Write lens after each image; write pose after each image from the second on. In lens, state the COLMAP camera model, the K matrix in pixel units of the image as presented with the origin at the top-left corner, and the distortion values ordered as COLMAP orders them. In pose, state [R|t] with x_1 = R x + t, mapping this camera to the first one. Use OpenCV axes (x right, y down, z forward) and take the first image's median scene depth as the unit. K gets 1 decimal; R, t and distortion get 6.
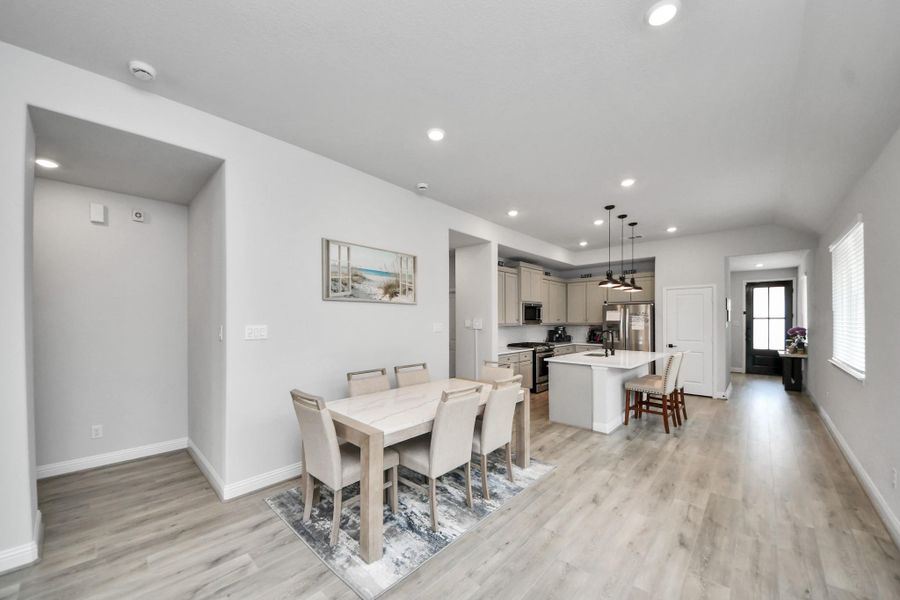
lens RADIAL K [[329.6, 0, 449.6], [0, 329.6, 318.7], [0, 0, 1]] dist [0.024311, -0.016941]
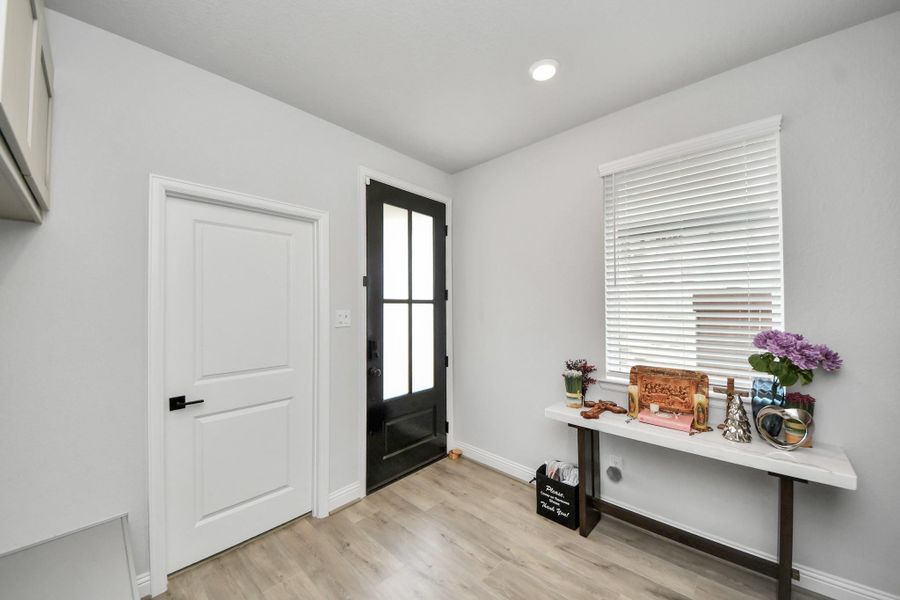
lens RADIAL K [[318.6, 0, 449.9], [0, 318.6, 306.5], [0, 0, 1]] dist [0.021500, -0.014790]
pose [[-0.032423, 0.004516, 0.999464, 0.927895], [-0.002955, 0.999985, -0.004614, 0.008008], [-0.999470, -0.003103, -0.032409, 1.418258]]
